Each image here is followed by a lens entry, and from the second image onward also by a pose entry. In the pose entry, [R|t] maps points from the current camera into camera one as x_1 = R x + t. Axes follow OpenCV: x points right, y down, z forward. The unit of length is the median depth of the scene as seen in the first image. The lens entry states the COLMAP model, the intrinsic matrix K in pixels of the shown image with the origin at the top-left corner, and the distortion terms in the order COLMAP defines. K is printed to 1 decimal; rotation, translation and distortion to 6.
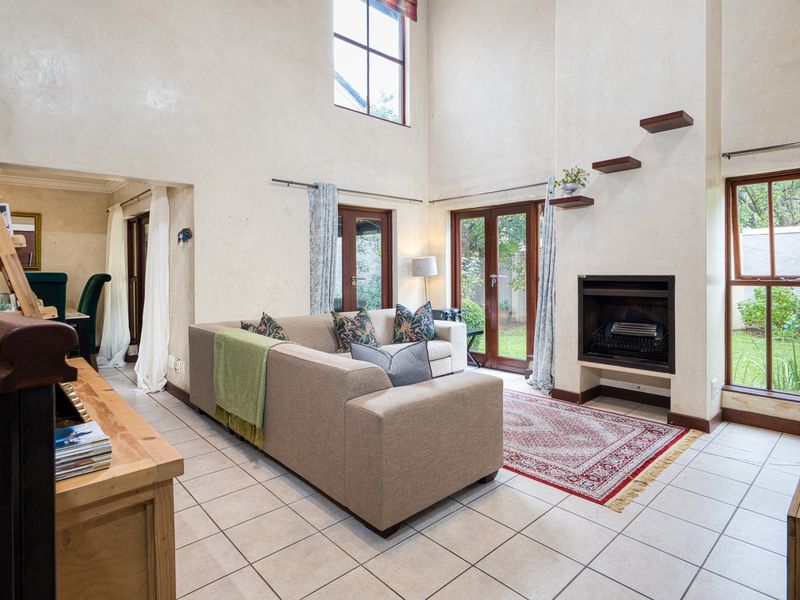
lens RADIAL K [[442.3, 0, 414.0], [0, 442.3, 276.0], [0, 0, 1]] dist [-0.040593, 0.000627]
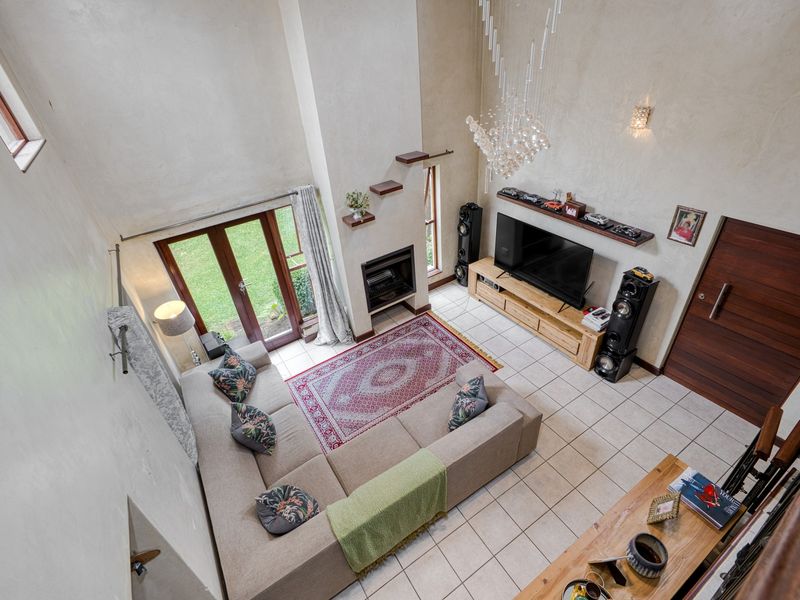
lens RADIAL K [[397.1, 0, 391.7], [0, 397.1, 300.9], [0, 0, 1]] dist [-0.001685, 0.003329]
pose [[0.179225, -0.573073, 0.799666, -0.727766], [0.093225, 0.819063, 0.566079, -0.650597], [-0.979381, -0.026907, 0.200222, 0.692042]]
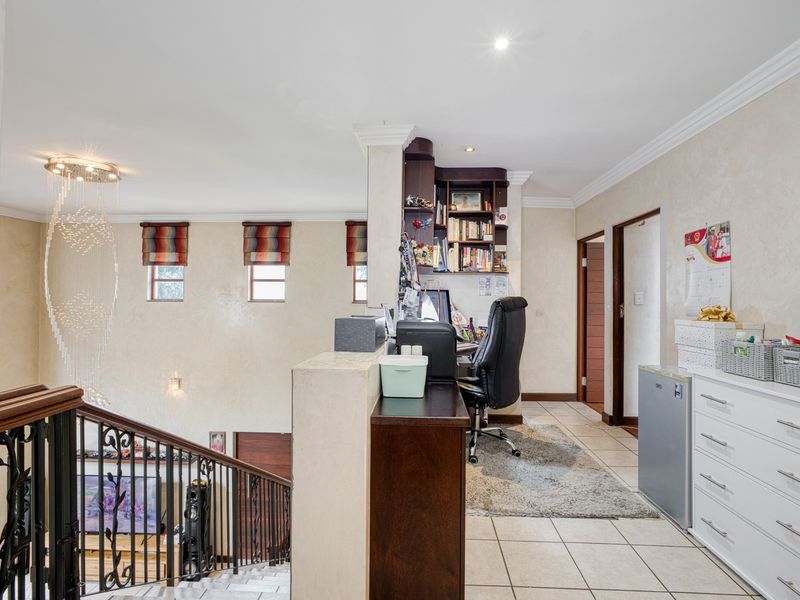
lens RADIAL K [[397.1, 0, 397.2], [0, 397.1, 293.0], [0, 0, 1]] dist [-0.001685, 0.003329]
pose [[-0.699441, 0.005082, 0.714673, -1.356856], [0.001425, 0.999983, -0.005715, -0.767006], [-0.714689, -0.002979, -0.699436, 0.777366]]
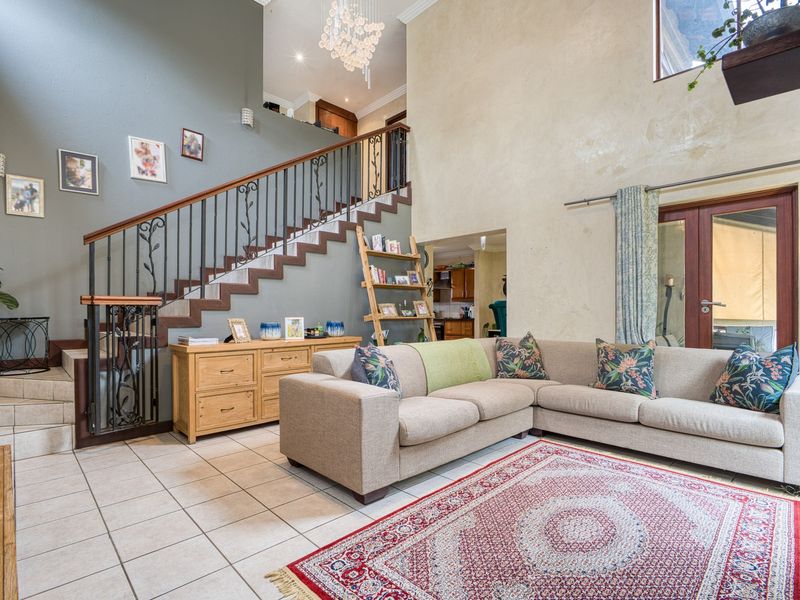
lens RADIAL K [[397.1, 0, 394.3], [0, 397.1, 307.4], [0, 0, 1]] dist [-0.001685, 0.003329]
pose [[0.018099, 0.002289, -0.999834, 0.719636], [-0.007969, 0.999966, 0.002145, 0.023838], [0.999804, 0.007929, 0.018117, 0.721082]]
